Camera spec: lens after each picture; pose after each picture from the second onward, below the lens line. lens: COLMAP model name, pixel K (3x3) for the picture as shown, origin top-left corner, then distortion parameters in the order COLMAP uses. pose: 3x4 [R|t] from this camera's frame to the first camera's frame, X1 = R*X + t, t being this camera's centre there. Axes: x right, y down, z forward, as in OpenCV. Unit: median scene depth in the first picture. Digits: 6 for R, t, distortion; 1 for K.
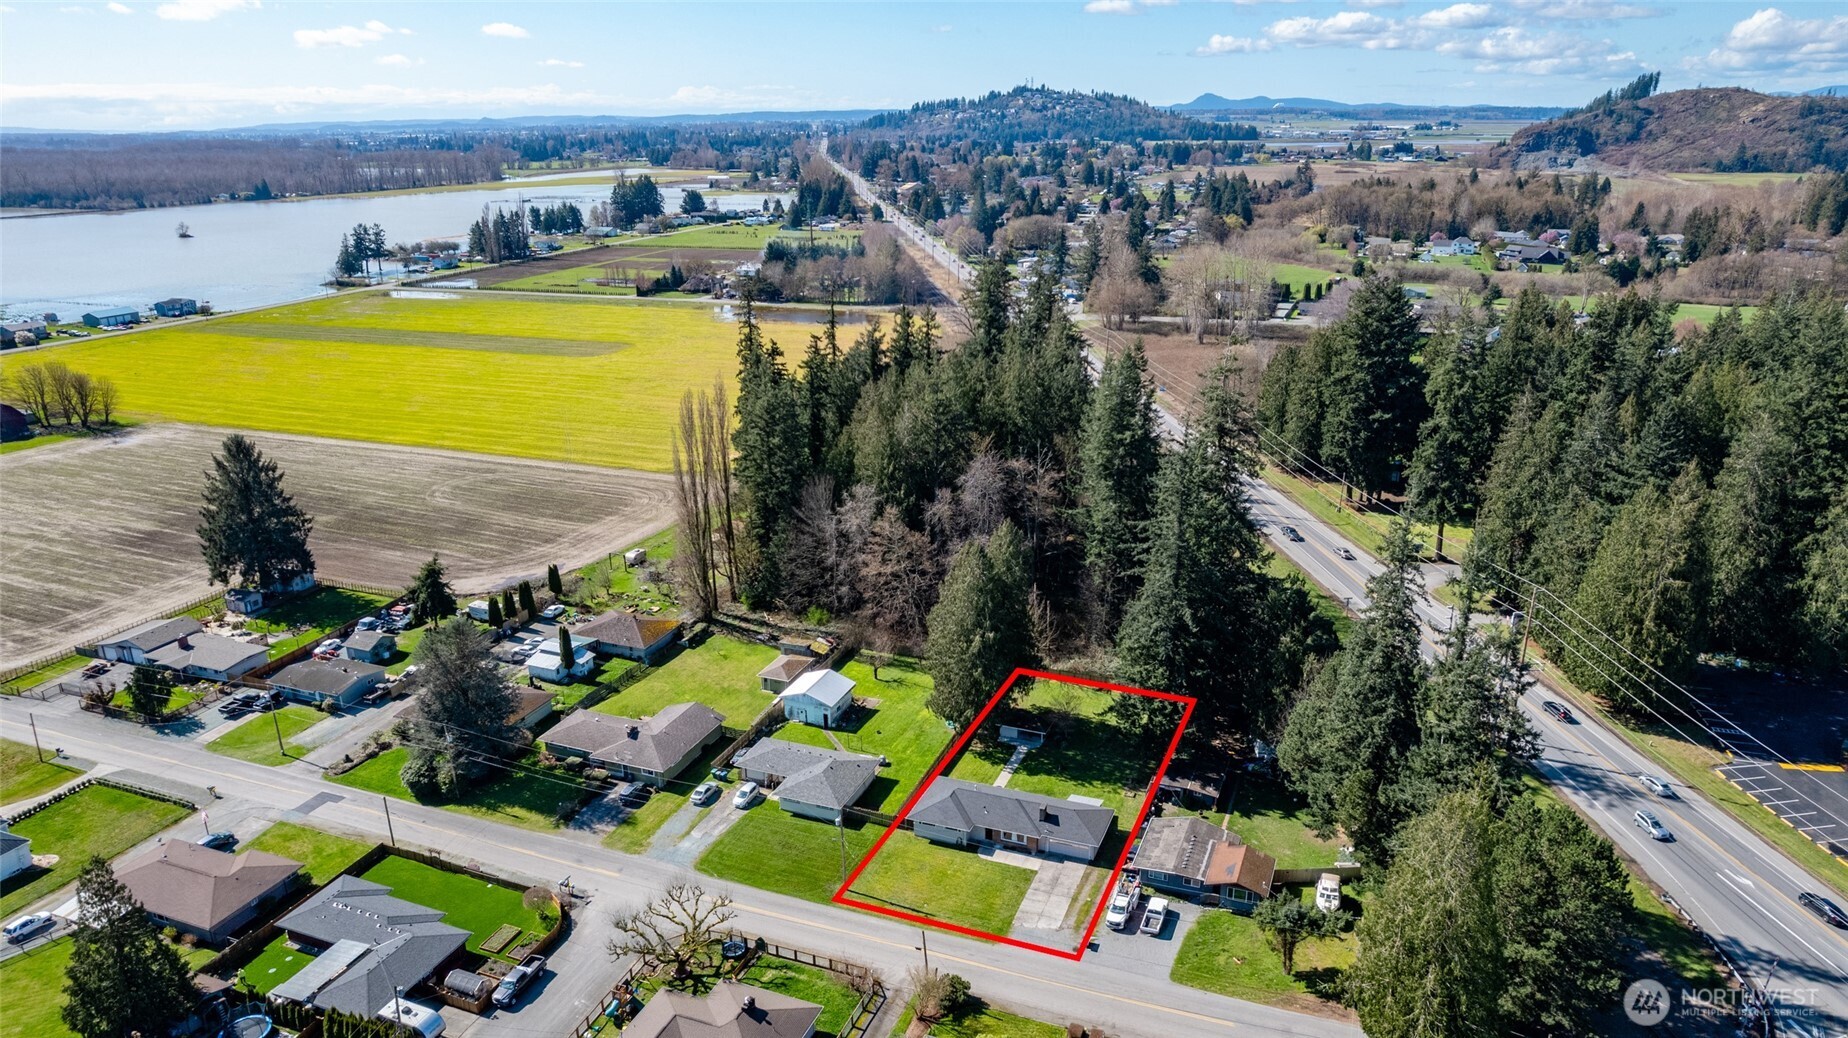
lens RADIAL K [[1168.4, 0, 924.0], [0, 1168.4, 519.0], [0, 0, 1]] dist [-0.048985, 0.042518]
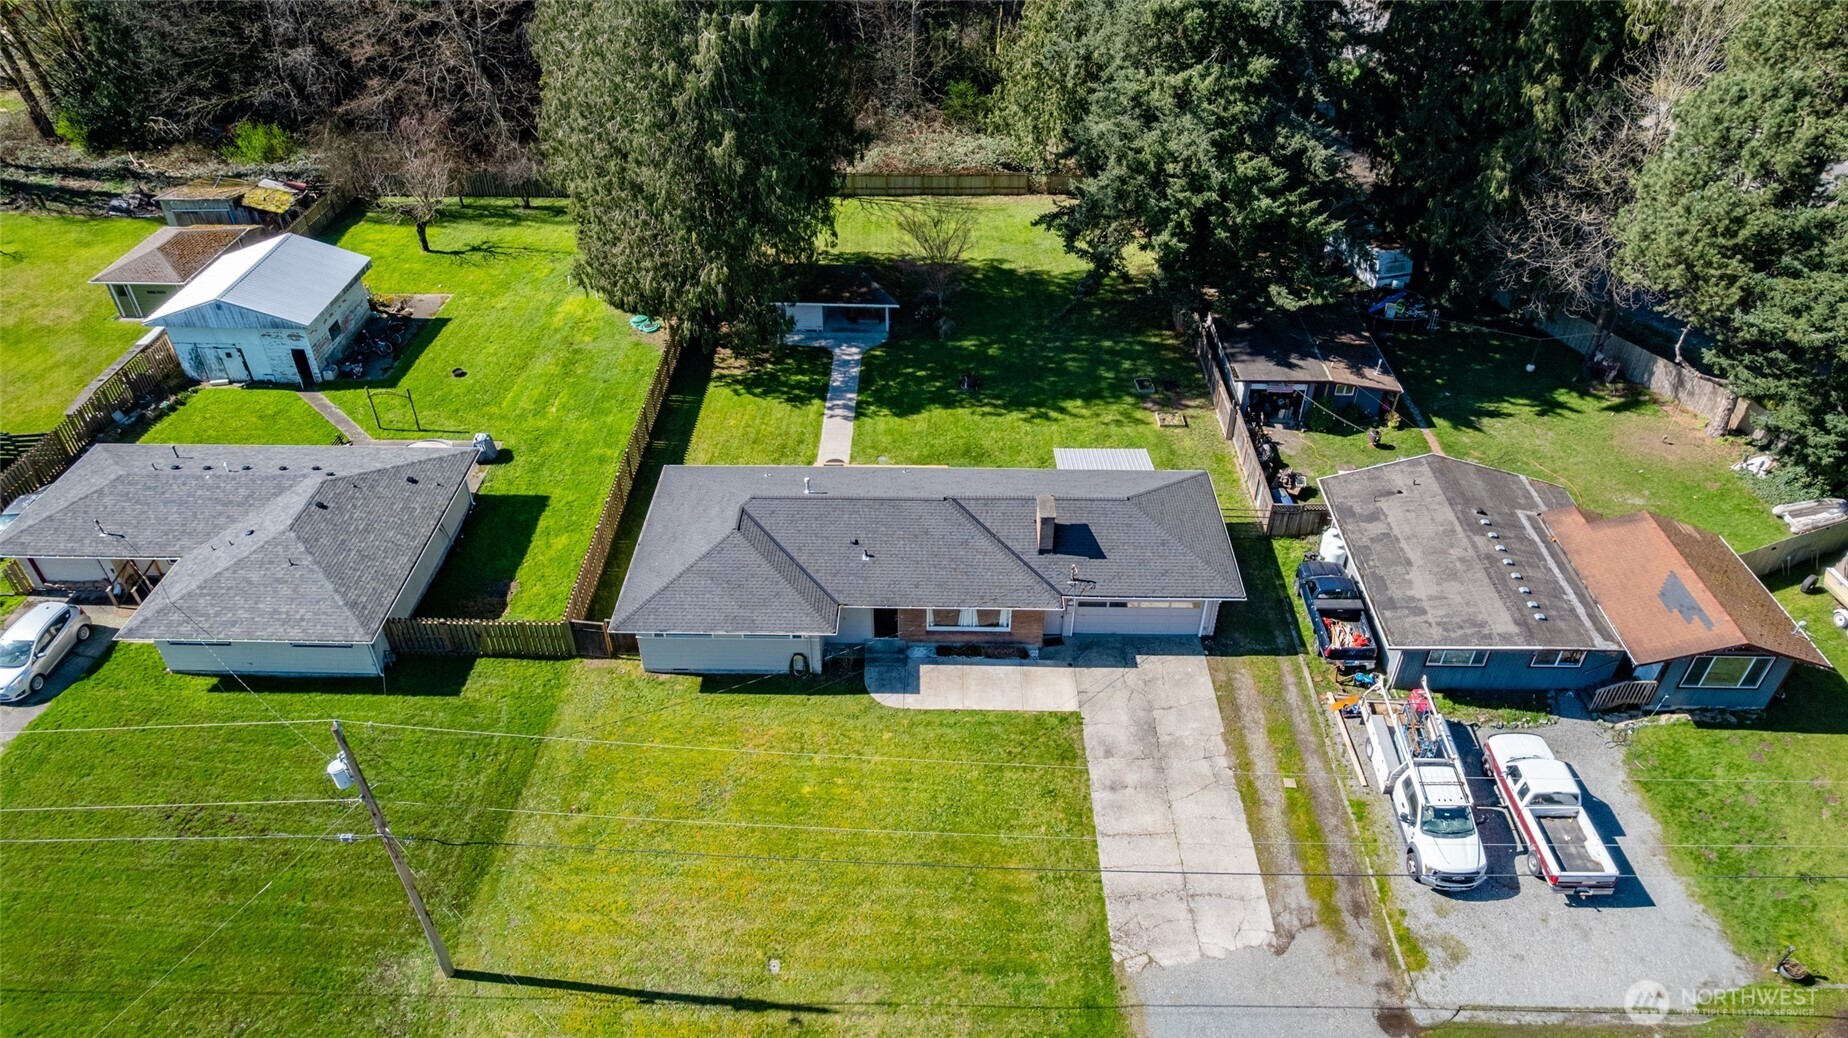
lens RADIAL K [[1168.4, 0, 924.0], [0, 1168.4, 519.0], [0, 0, 1]] dist [-0.048985, 0.042518]
pose [[0.933682, -0.200468, 0.296732, -0.020075], [0.094655, 0.937309, 0.335398, 0.121018], [-0.345366, -0.285069, 0.894124, 0.627931]]
